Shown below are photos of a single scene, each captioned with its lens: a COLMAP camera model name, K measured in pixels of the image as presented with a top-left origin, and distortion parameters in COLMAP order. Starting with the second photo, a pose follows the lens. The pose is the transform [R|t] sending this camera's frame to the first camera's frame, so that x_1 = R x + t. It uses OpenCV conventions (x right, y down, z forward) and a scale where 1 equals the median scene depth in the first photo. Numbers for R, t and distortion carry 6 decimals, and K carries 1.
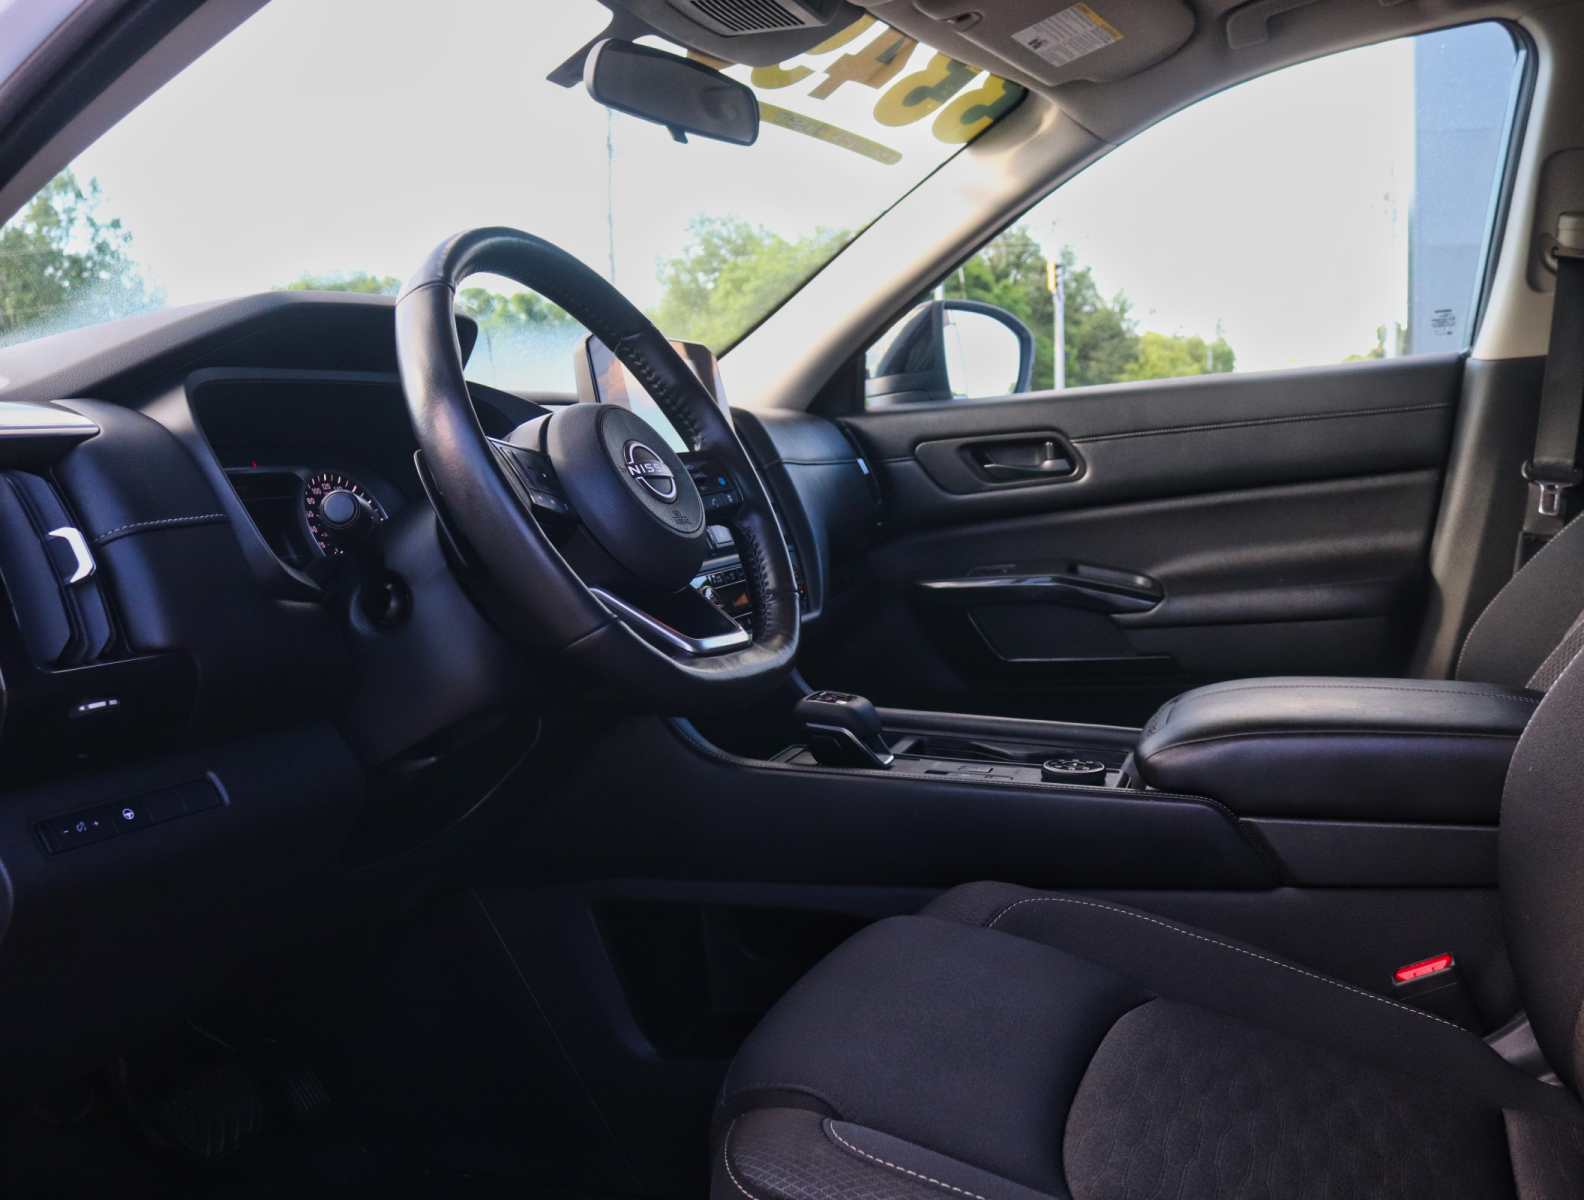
lens RADIAL K [[1491.0, 0, 792.3], [0, 1491.0, 622.7], [0, 0, 1]] dist [-0.134417, 0.091518]
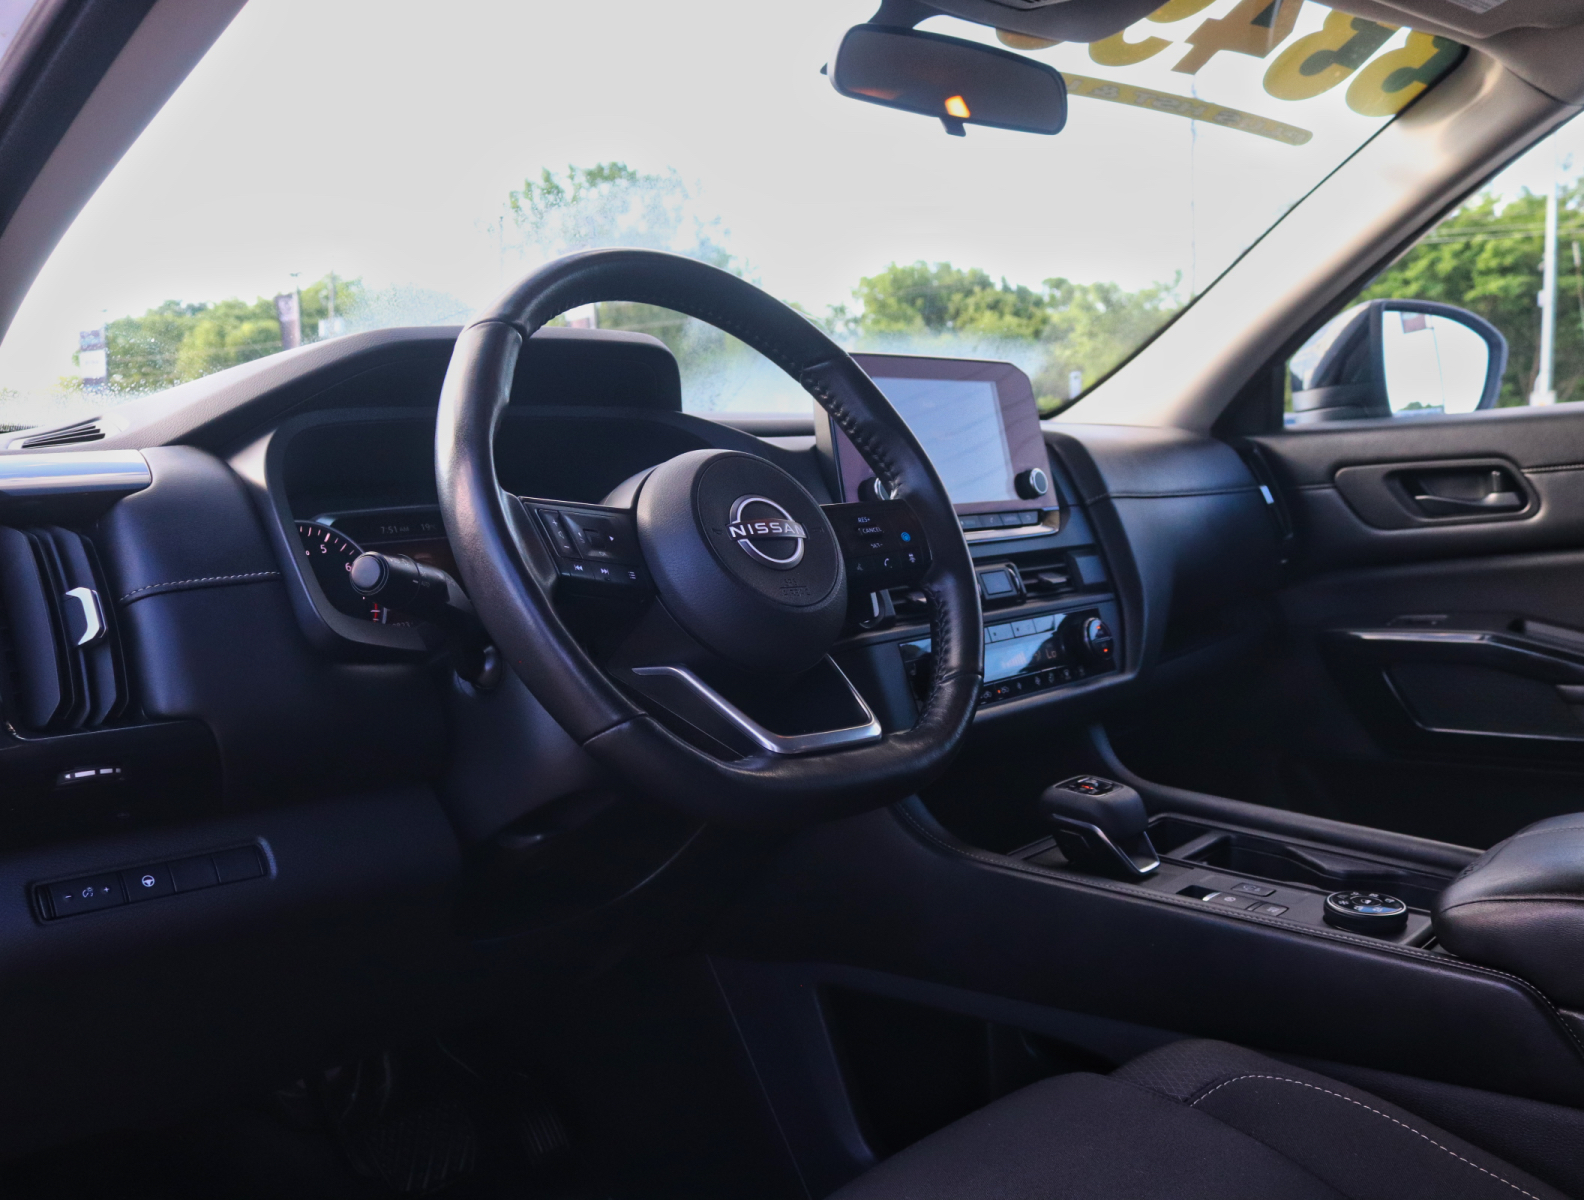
lens RADIAL K [[1491.0, 0, 792.3], [0, 1491.0, 622.7], [0, 0, 1]] dist [-0.134417, 0.091518]
pose [[0.927198, 0.053650, -0.370710, 0.135915], [-0.051136, 0.998553, 0.016615, -0.036638], [0.371065, 0.003551, 0.928600, 0.120113]]
